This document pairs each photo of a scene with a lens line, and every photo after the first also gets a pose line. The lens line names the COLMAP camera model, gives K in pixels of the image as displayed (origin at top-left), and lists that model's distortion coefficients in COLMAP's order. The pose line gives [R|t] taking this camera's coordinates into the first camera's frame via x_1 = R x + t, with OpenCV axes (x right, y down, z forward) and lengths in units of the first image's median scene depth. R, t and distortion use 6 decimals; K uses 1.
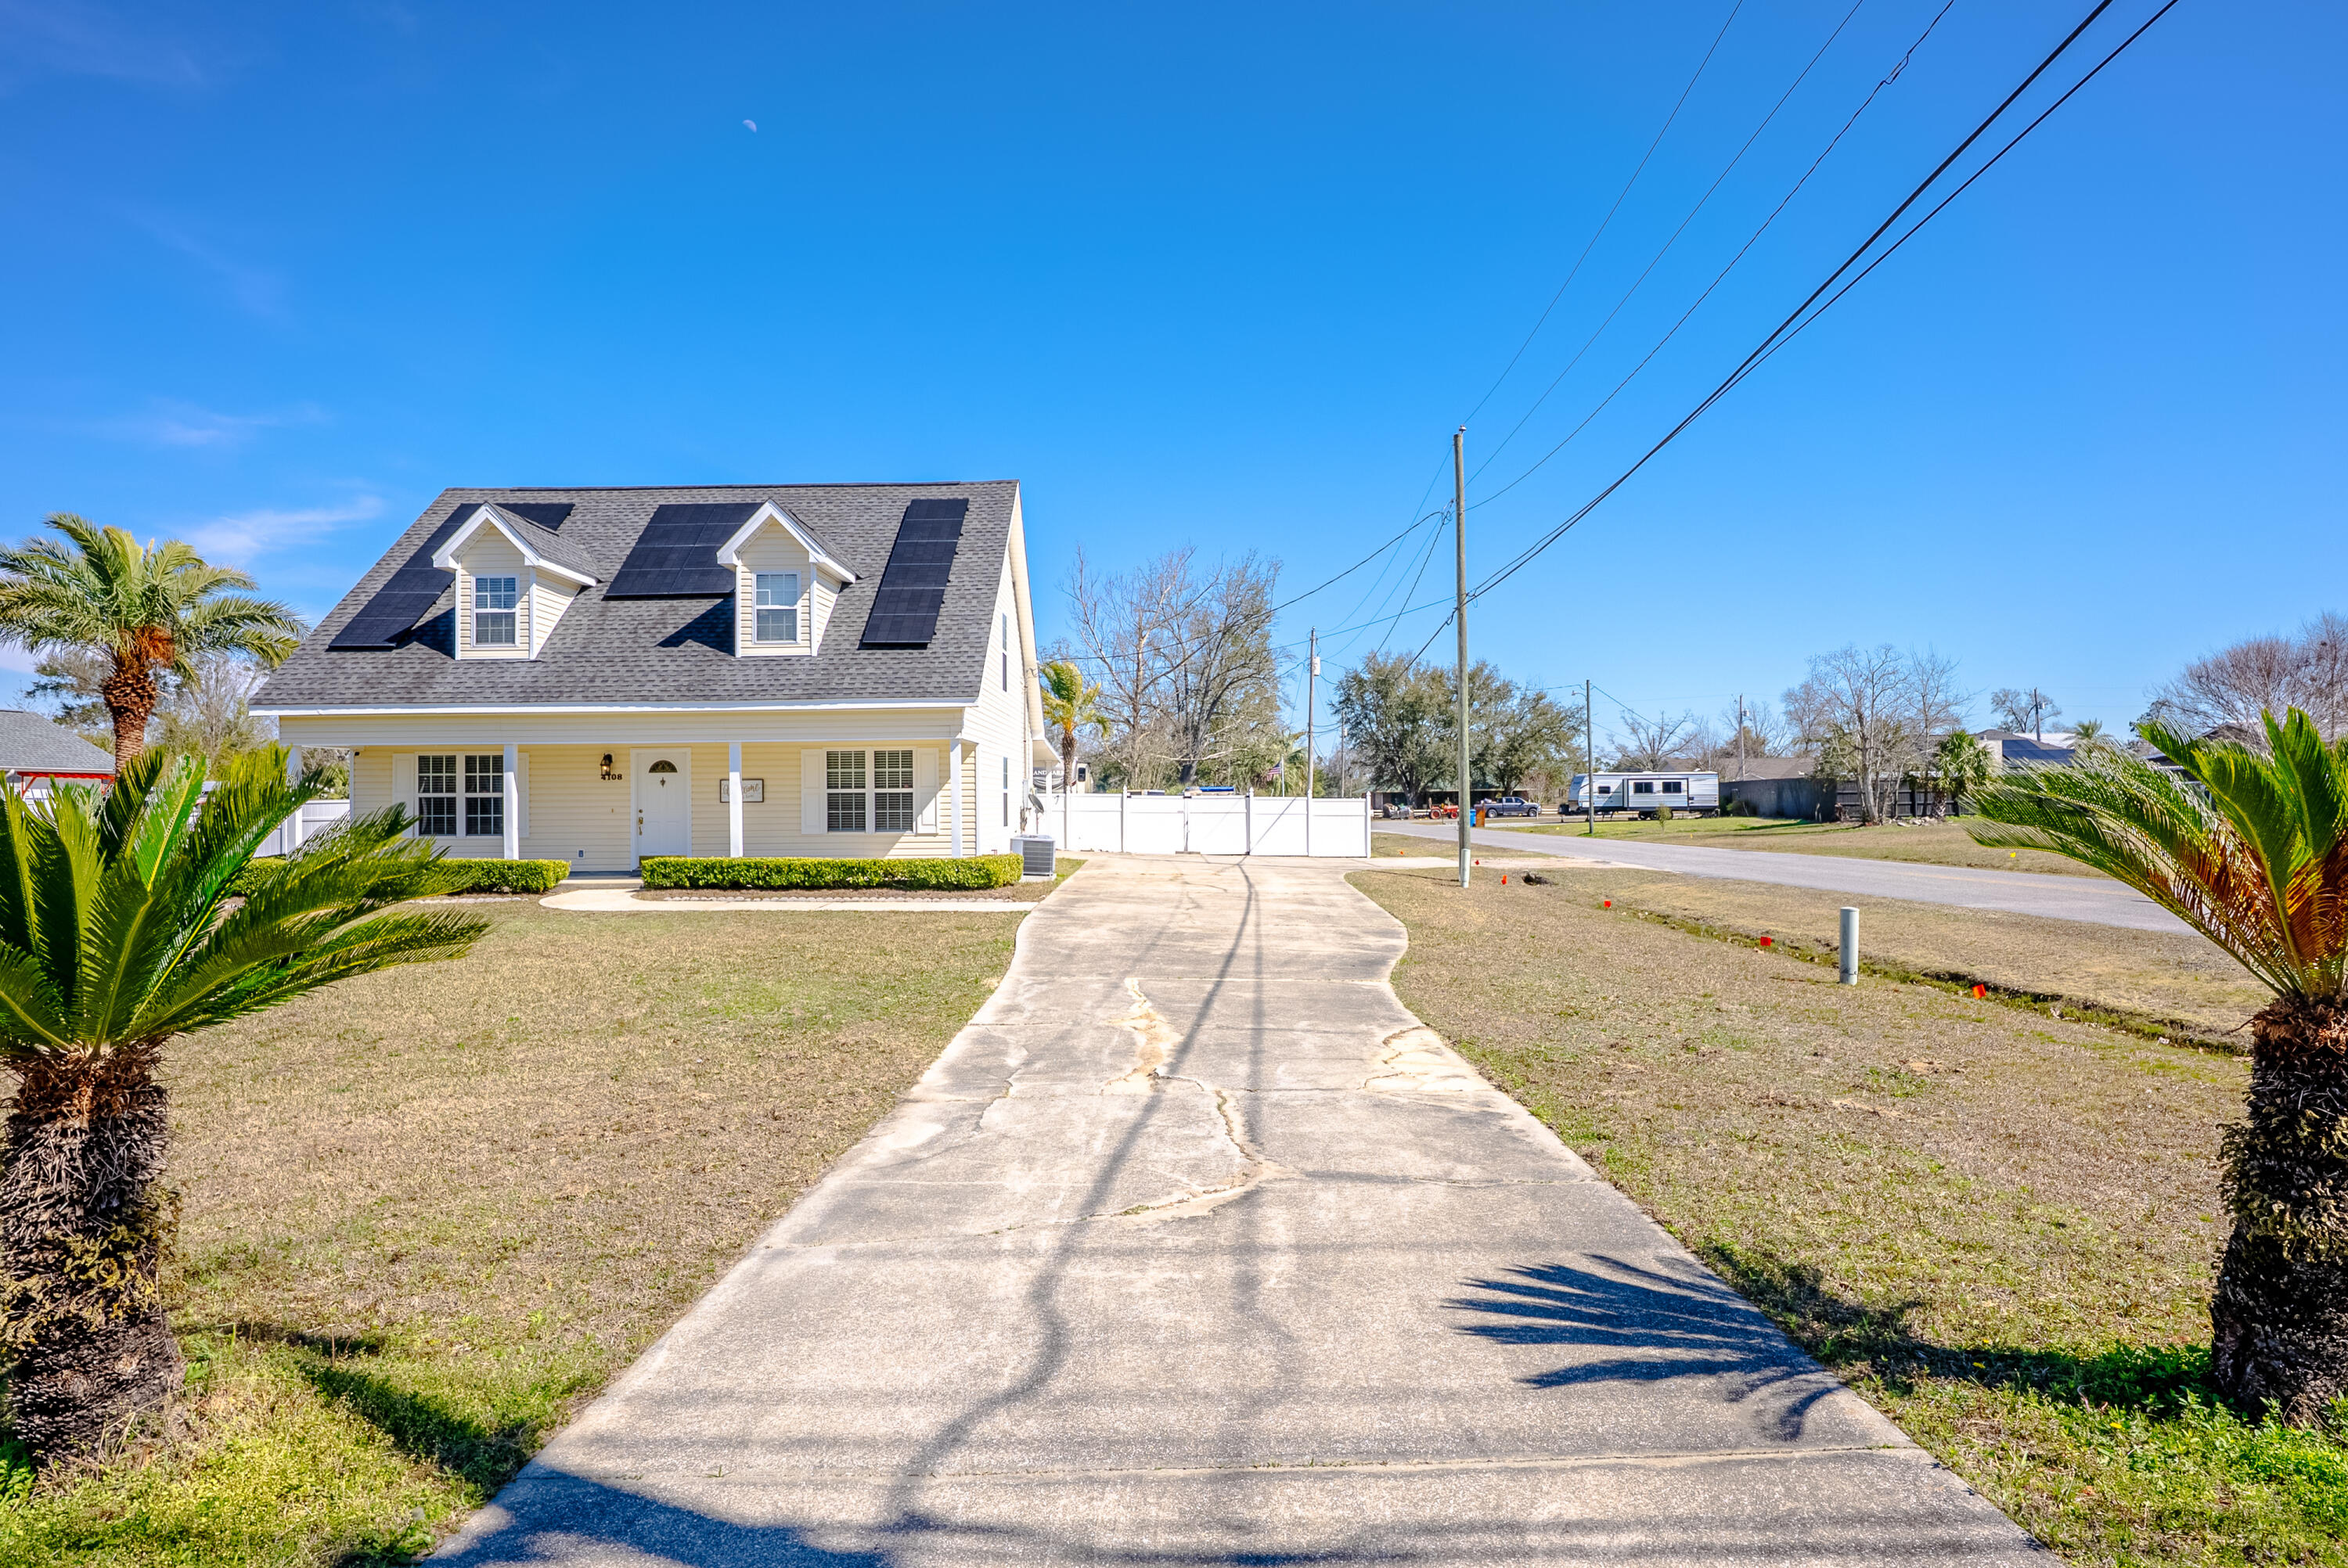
lens RADIAL K [[1266.7, 0, 1174.0], [0, 1266.7, 784.0], [0, 0, 1]] dist [-0.002110, 0.000738]
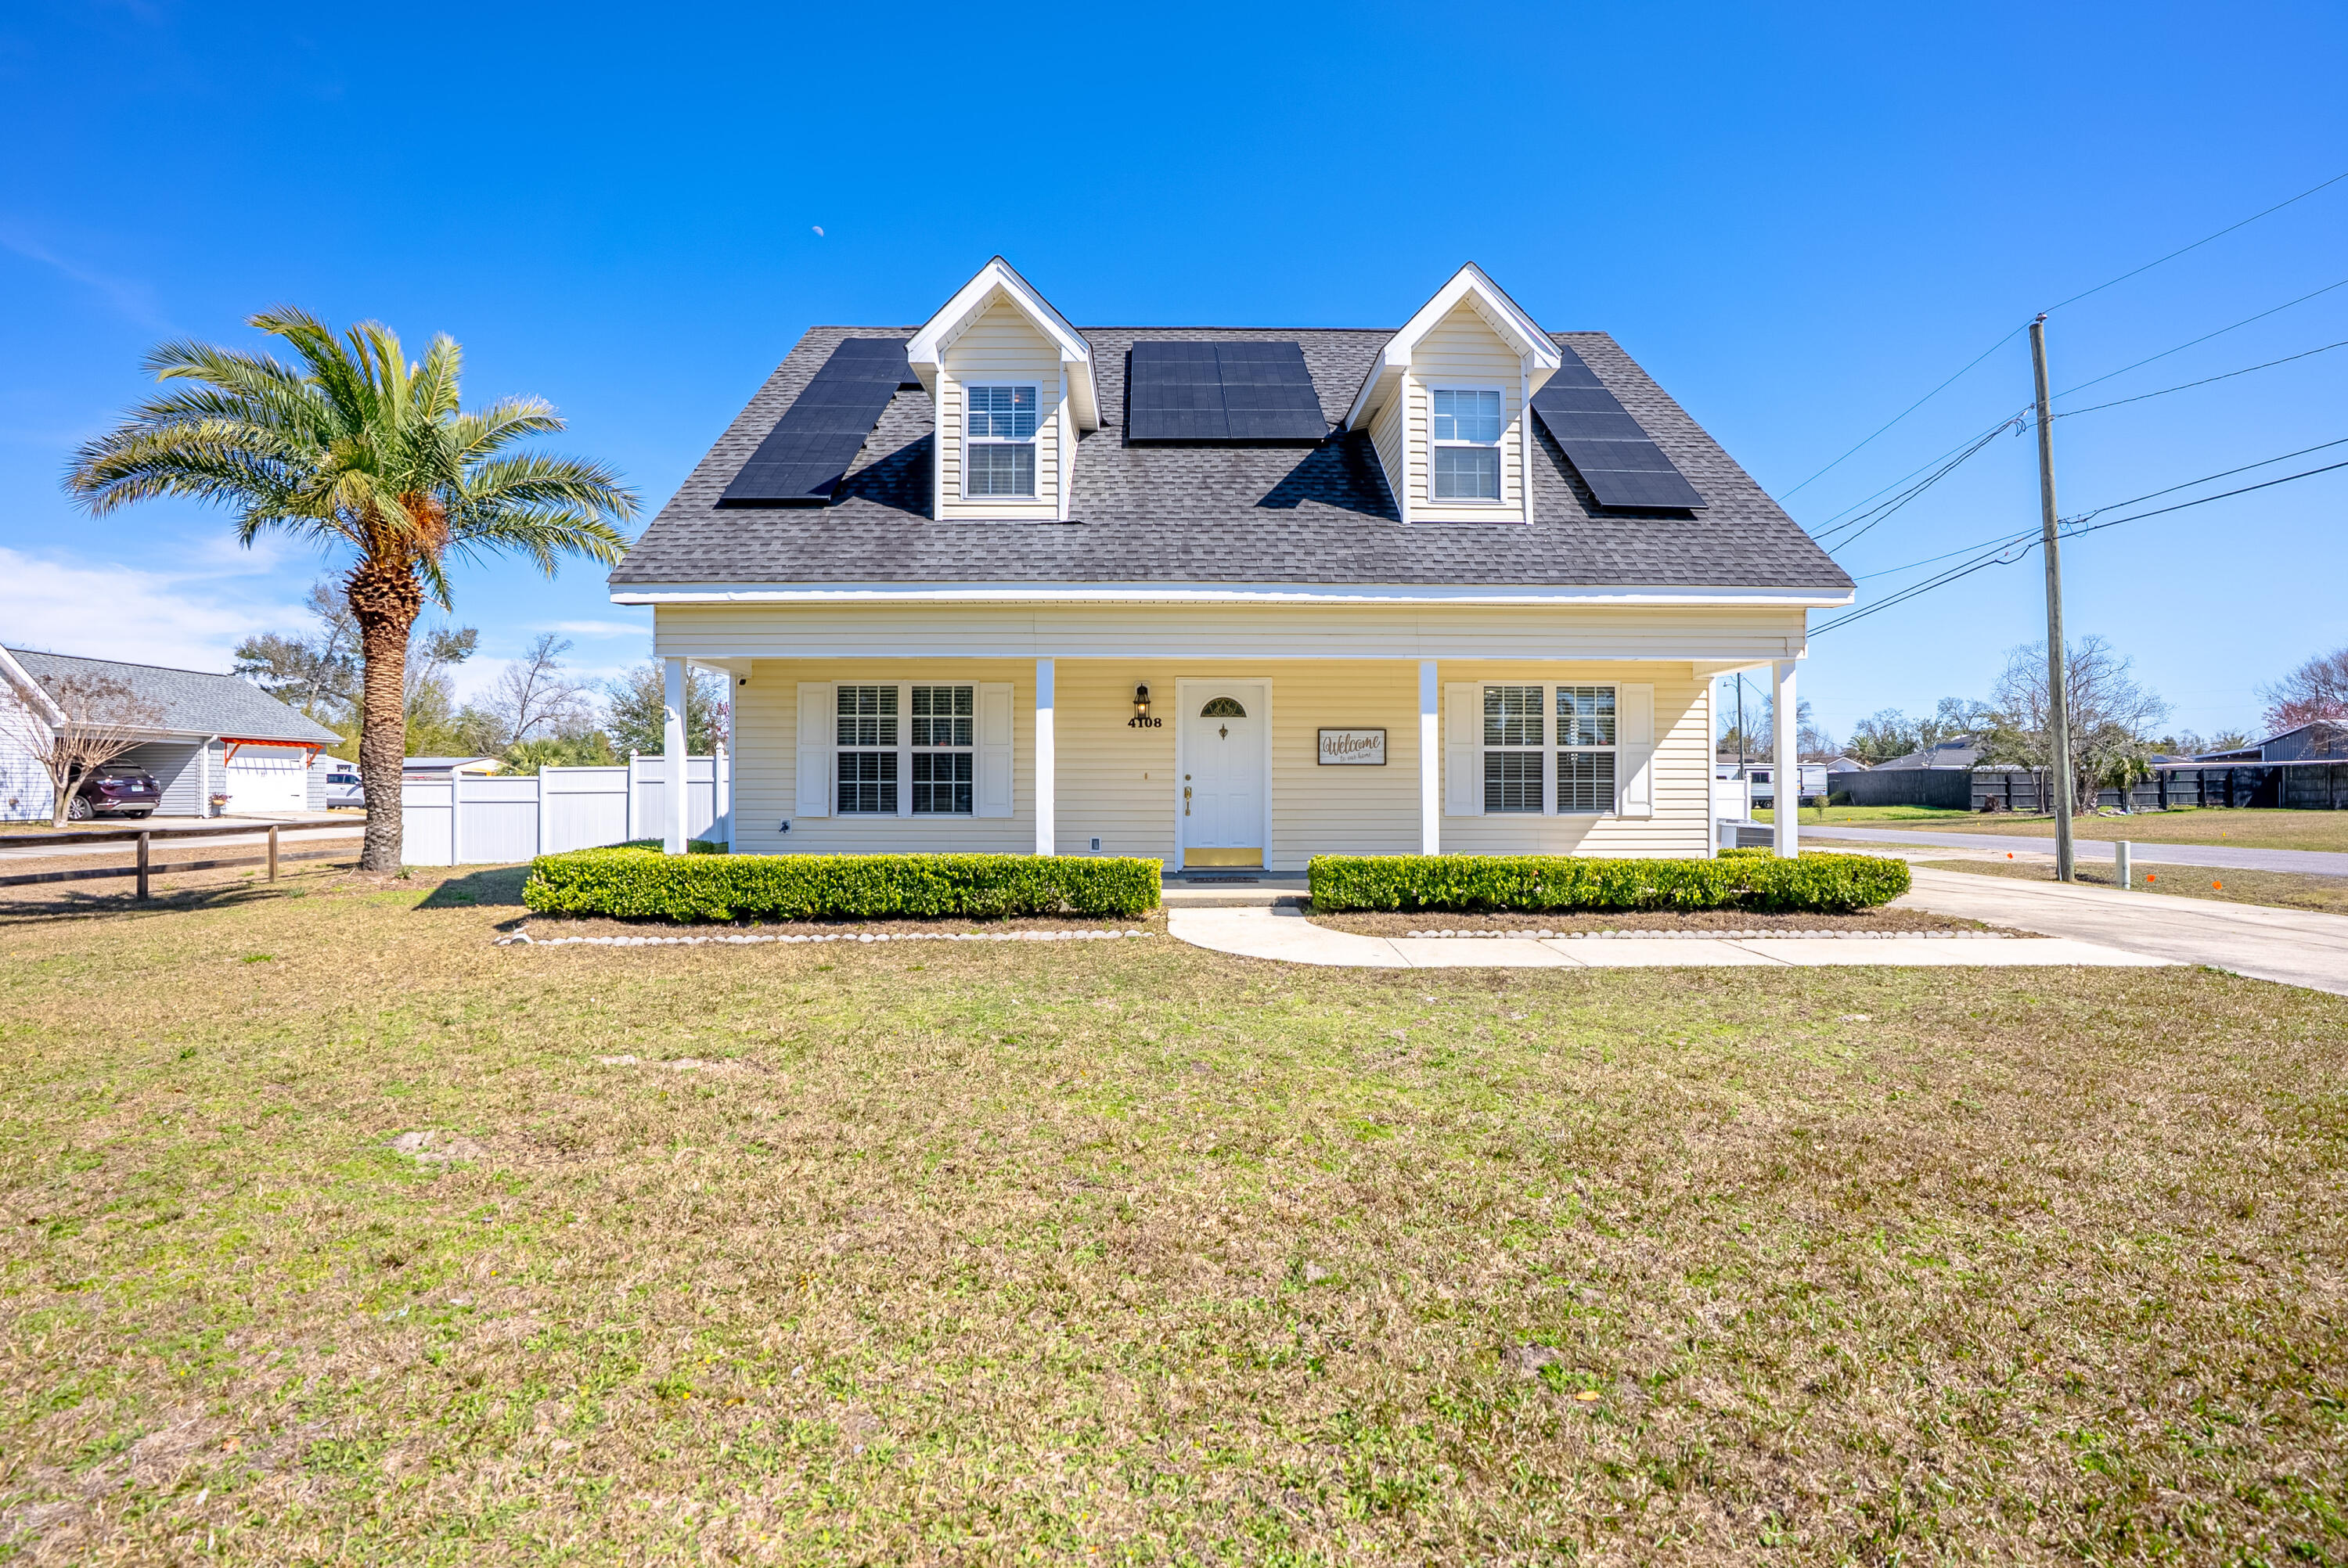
lens RADIAL K [[1045.9, 0, 1174.0], [0, 1045.9, 784.0], [0, 0, 1]] dist [-0.047851, 0.000395]
pose [[0.999713, 0.009109, 0.022161, -0.450519], [-0.009245, 0.999939, 0.006022, 0.022181], [-0.022105, -0.006225, 0.999736, 0.488670]]
